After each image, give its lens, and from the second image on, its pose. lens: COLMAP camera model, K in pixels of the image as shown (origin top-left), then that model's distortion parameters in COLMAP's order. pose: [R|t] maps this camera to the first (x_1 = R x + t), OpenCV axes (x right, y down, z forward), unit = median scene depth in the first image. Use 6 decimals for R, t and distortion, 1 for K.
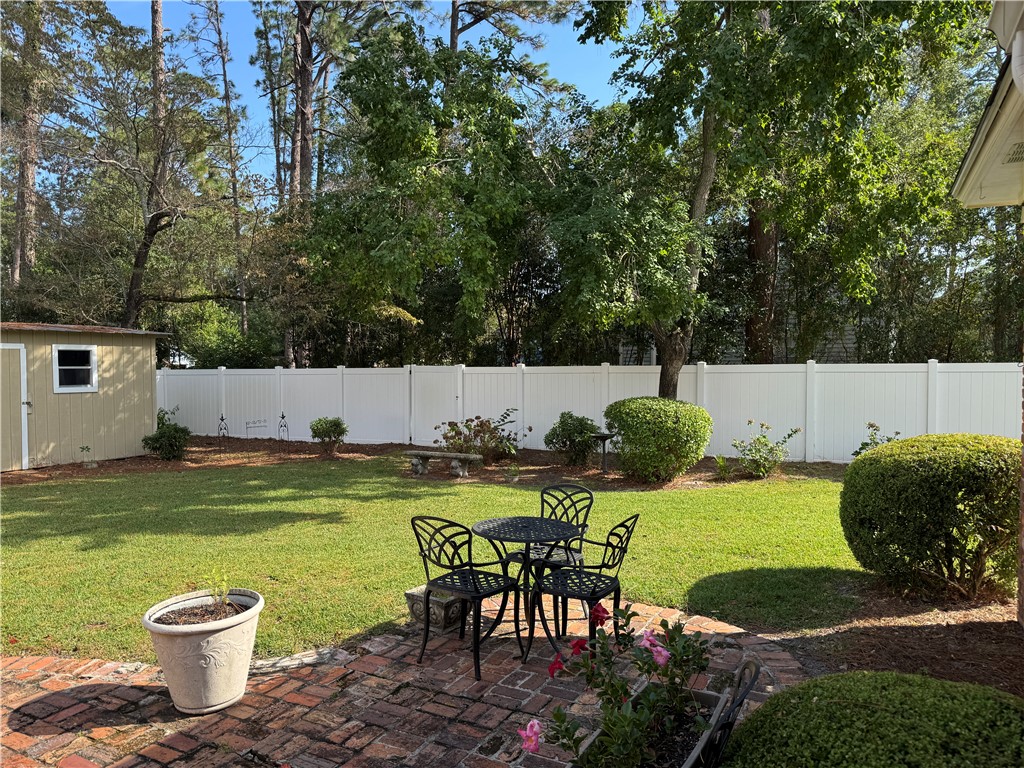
lens RADIAL K [[706.2, 0, 510.9], [0, 706.2, 394.8], [0, 0, 1]] dist [0.062074, -0.099019]
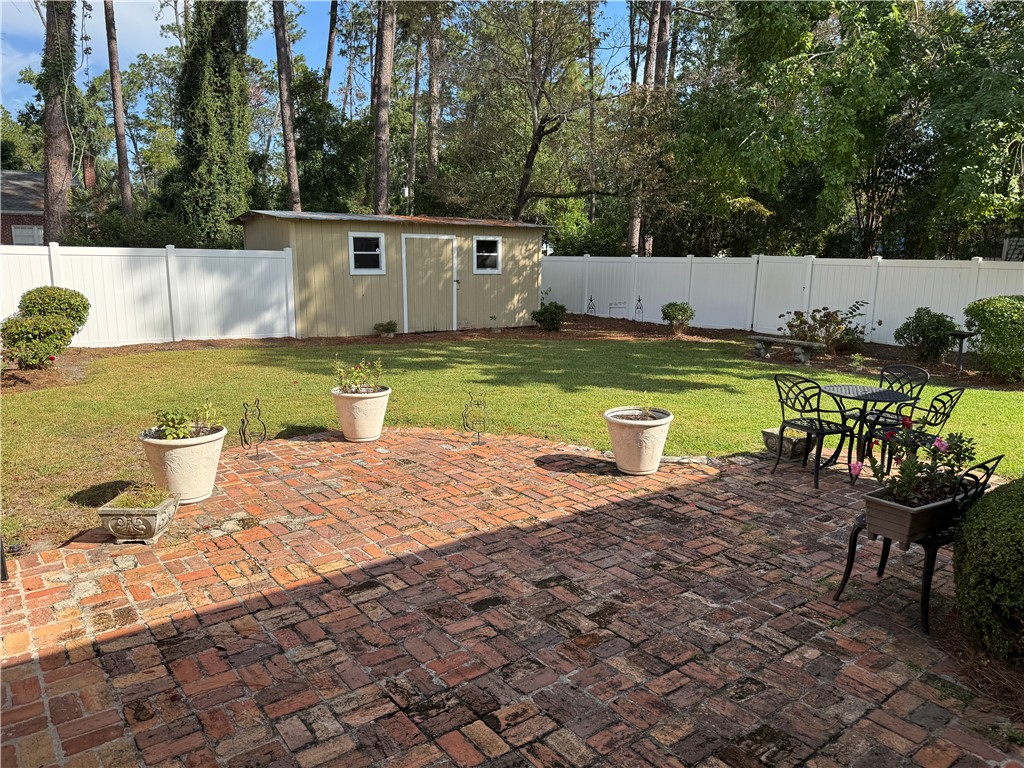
lens RADIAL K [[706.2, 0, 510.9], [0, 706.2, 394.8], [0, 0, 1]] dist [0.062074, -0.099019]
pose [[0.898701, 0.103187, -0.426250, -0.002023], [-0.034489, 0.985545, 0.165865, -0.001090], [0.437204, -0.134363, 0.889269, -0.164585]]
